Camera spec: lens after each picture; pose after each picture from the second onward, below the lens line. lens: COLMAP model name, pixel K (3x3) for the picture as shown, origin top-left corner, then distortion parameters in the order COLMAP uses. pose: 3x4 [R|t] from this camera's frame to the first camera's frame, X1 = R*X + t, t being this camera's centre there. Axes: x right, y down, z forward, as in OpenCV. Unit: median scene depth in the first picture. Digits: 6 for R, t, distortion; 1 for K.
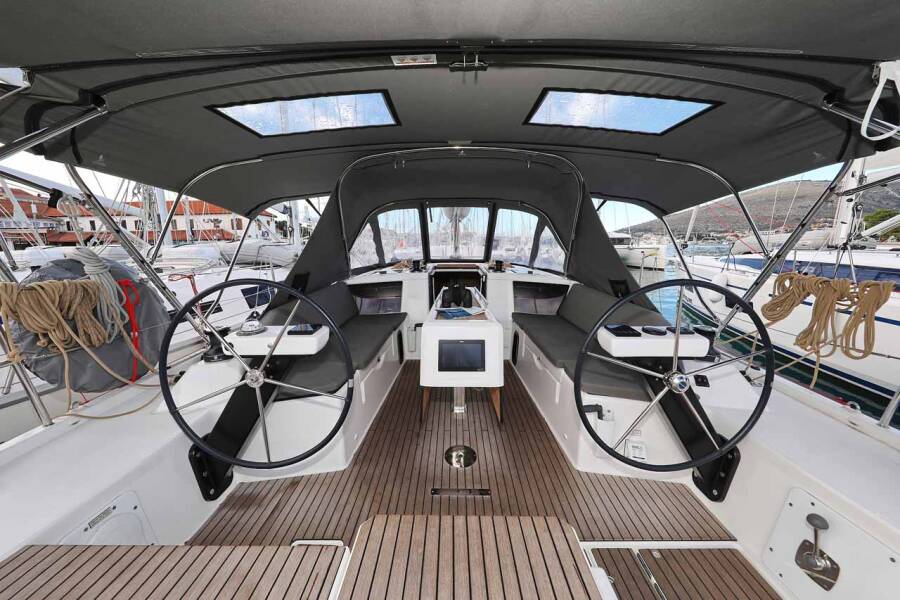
lens RADIAL K [[305.9, 0, 458.3], [0, 305.9, 287.1], [0, 0, 1]] dist [0.000287, 0.000340]
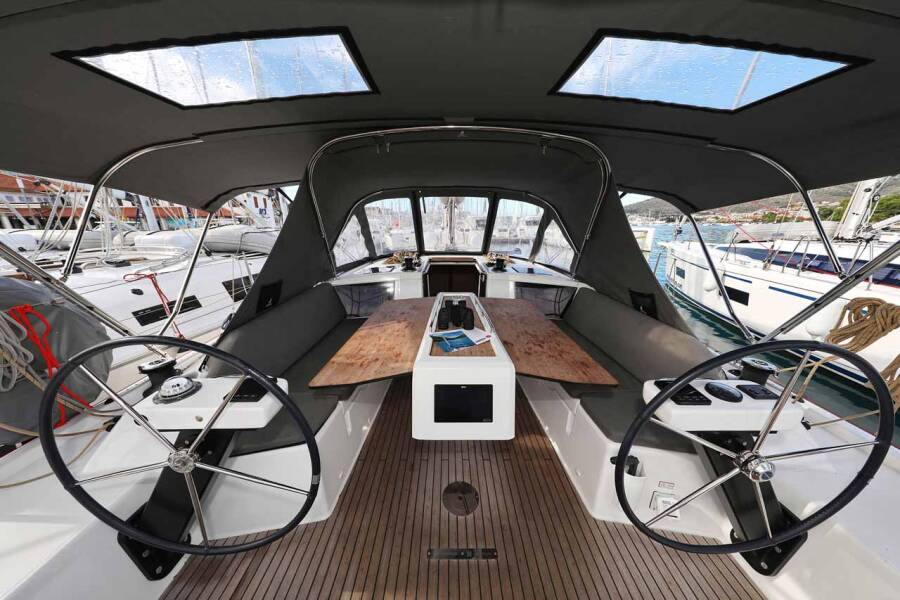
lens RADIAL K [[284.3, 0, 459.0], [0, 284.3, 296.4], [0, 0, 1]] dist [0.001160, -0.000017]
pose [[0.999699, -0.002084, 0.024463, -0.017398], [-0.000740, 0.993381, 0.114864, -0.131243], [-0.024541, -0.114847, 0.993080, 0.274106]]
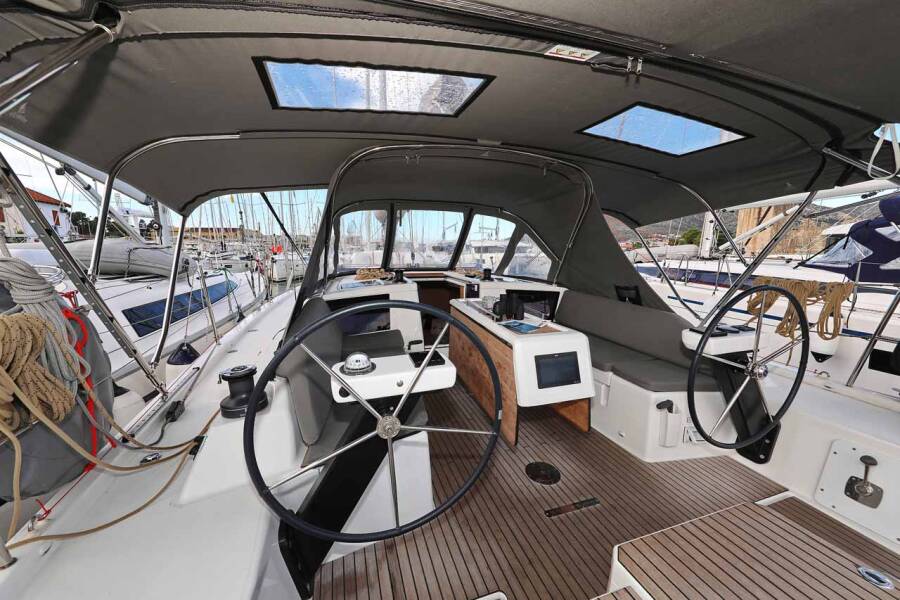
lens RADIAL K [[334.9, 0, 449.2], [0, 334.9, 298.3], [0, 0, 1]] dist [0.004074, 0.000104]
pose [[0.947355, -0.041671, 0.317460, -0.605653], [0.038791, 0.999129, 0.015390, -0.029801], [-0.317825, -0.002265, 0.948147, 0.099674]]
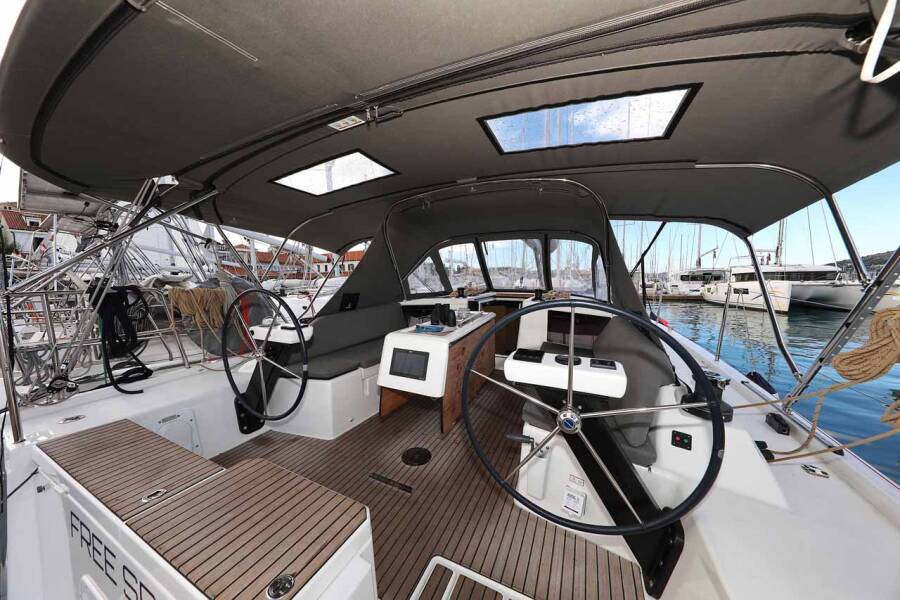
lens RADIAL K [[284.3, 0, 454.7], [0, 284.3, 301.3], [0, 0, 1]] dist [0.001160, -0.000017]
pose [[0.905908, 0.039363, -0.421640, 0.567329], [-0.063979, 0.996964, -0.044388, 0.025118], [0.418613, 0.067187, 0.905676, 0.088239]]
